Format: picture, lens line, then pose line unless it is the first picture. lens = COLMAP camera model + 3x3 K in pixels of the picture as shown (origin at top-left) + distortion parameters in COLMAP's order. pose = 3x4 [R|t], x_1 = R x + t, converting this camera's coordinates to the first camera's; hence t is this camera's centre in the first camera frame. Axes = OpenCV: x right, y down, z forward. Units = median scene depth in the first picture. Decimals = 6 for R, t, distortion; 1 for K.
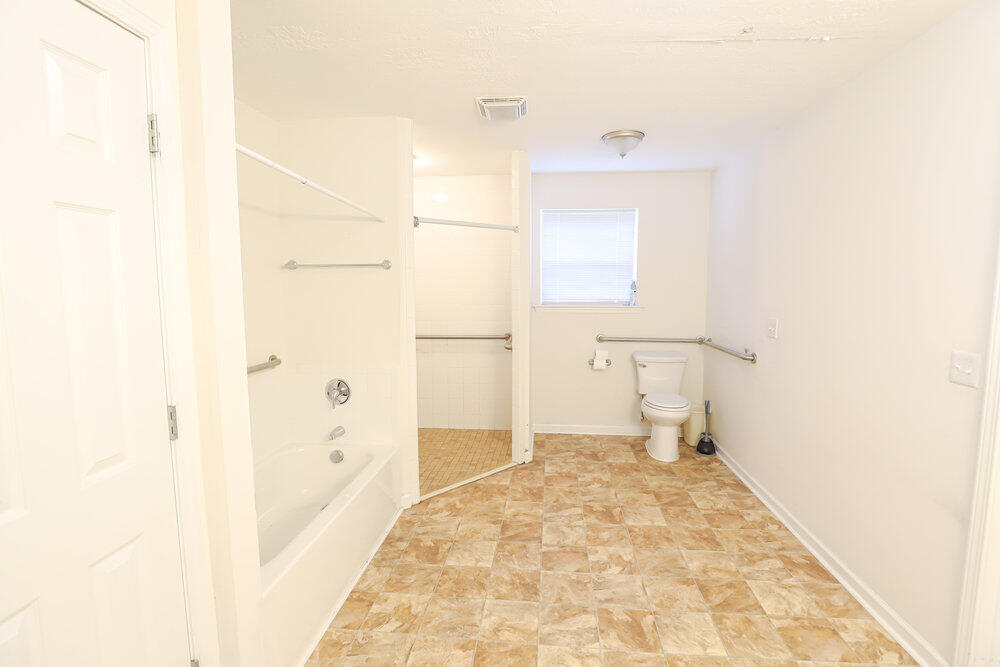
lens RADIAL K [[471.8, 0, 500.0], [0, 471.8, 333.5], [0, 0, 1]] dist [-0.044635, 0.011582]
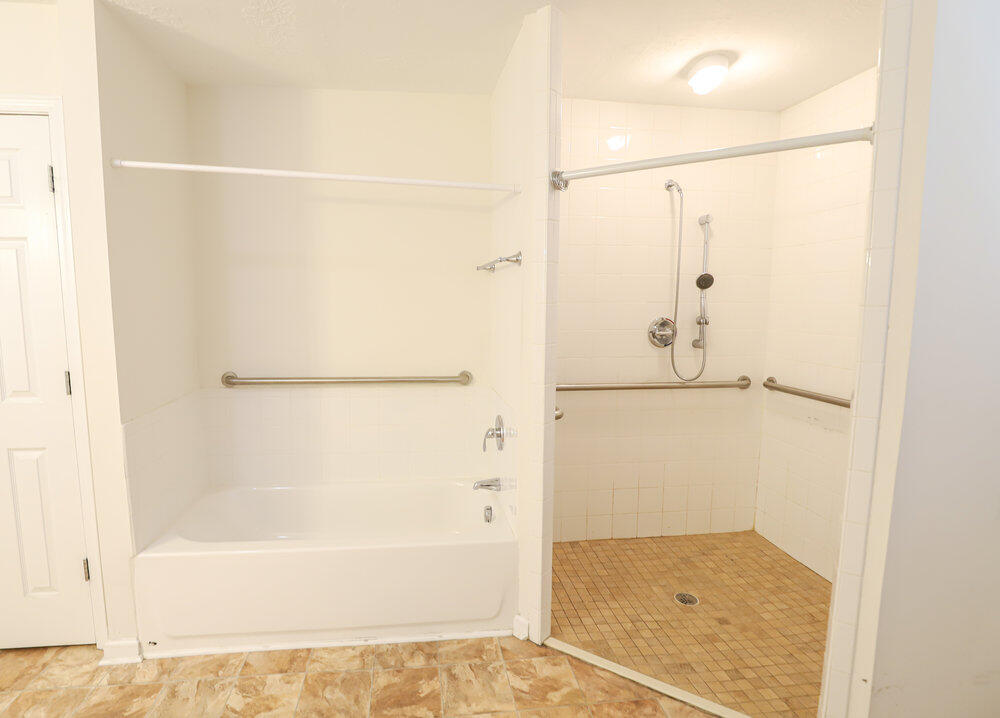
lens RADIAL K [[502.4, 0, 471.6], [0, 502.4, 360.1], [0, 0, 1]] dist [-0.025075, 0.000009]
pose [[0.212623, 0.116688, -0.970142, 0.561184], [-0.109124, 0.989469, 0.095096, -0.086500], [0.971022, 0.085646, 0.223117, 1.028692]]
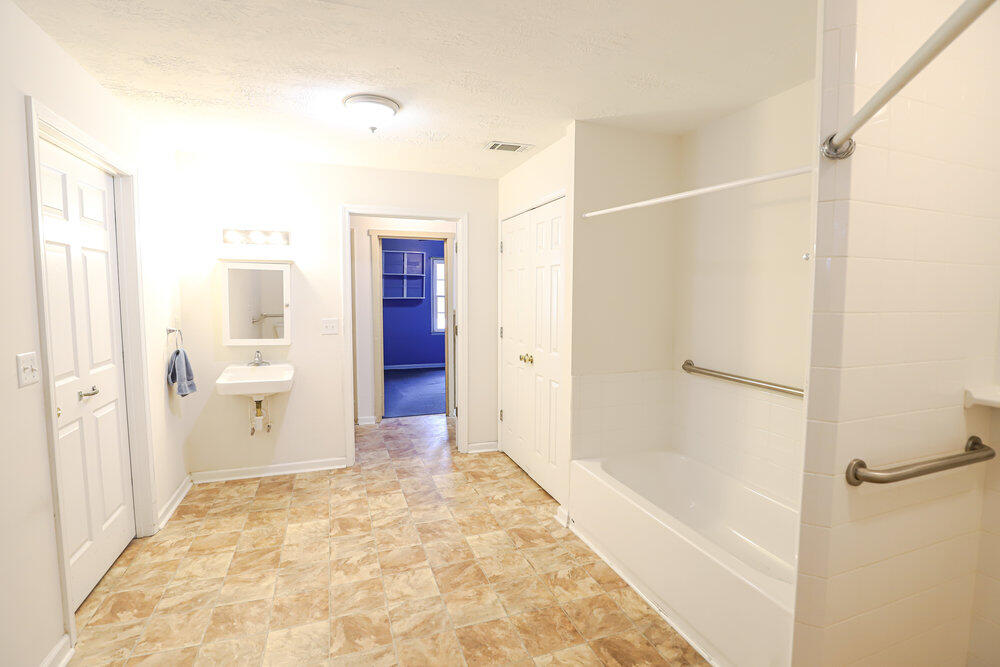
lens RADIAL K [[471.8, 0, 500.0], [0, 471.8, 333.5], [0, 0, 1]] dist [-0.044635, 0.011582]
pose [[-0.902083, 0.030561, -0.430479, 0.366805], [-0.050620, 0.983111, 0.175870, -0.164759], [0.428583, 0.180440, -0.885301, 1.678463]]
